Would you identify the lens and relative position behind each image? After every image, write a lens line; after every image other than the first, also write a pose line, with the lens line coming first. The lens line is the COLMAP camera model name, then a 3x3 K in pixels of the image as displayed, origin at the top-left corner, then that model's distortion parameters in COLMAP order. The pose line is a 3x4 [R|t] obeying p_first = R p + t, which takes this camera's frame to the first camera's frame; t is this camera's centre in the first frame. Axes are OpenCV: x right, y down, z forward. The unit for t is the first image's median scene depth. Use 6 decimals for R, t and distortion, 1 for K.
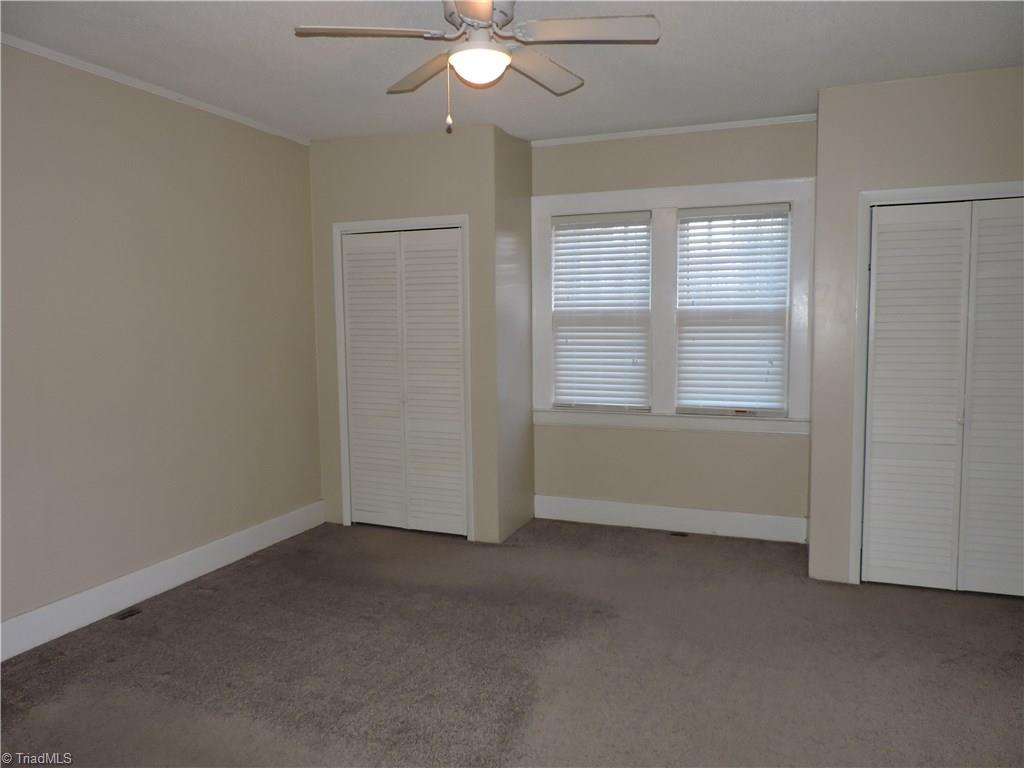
lens RADIAL K [[738.3, 0, 508.7], [0, 738.3, 381.6], [0, 0, 1]] dist [-0.012695, -0.003804]
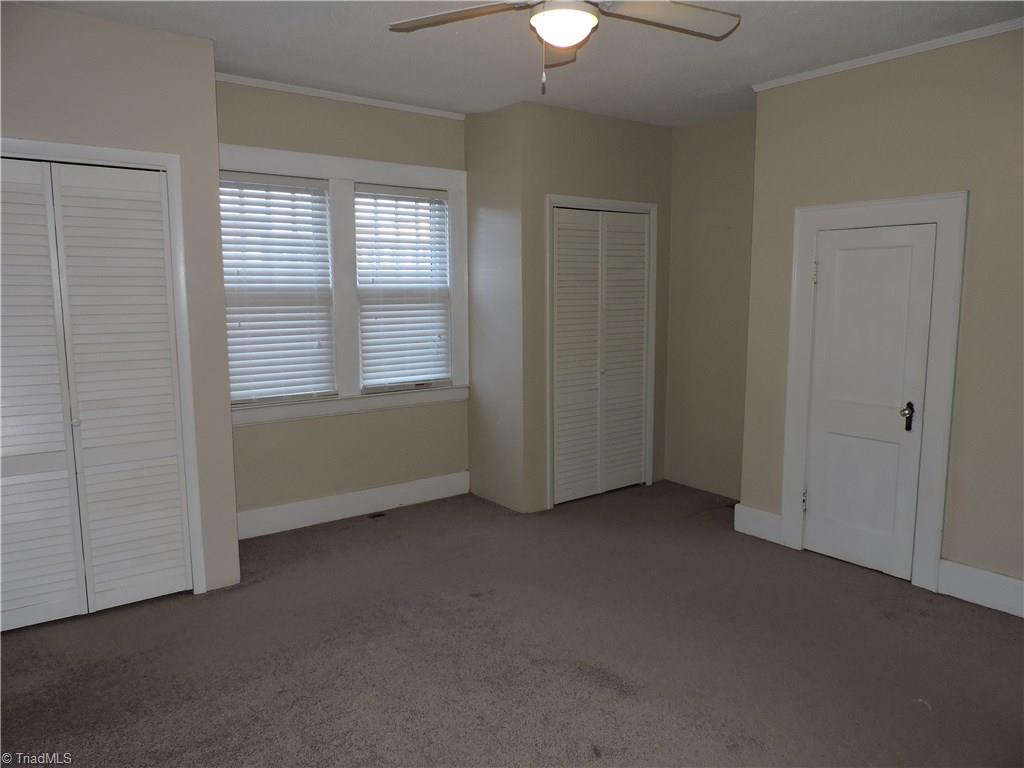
lens RADIAL K [[738.3, 0, 509.3], [0, 738.3, 385.4], [0, 0, 1]] dist [-0.012695, -0.003804]
pose [[0.509552, -0.106212, 0.853859, -0.509869], [0.074805, 0.994063, 0.079011, -0.031623], [-0.857182, 0.023613, 0.514472, 0.336114]]
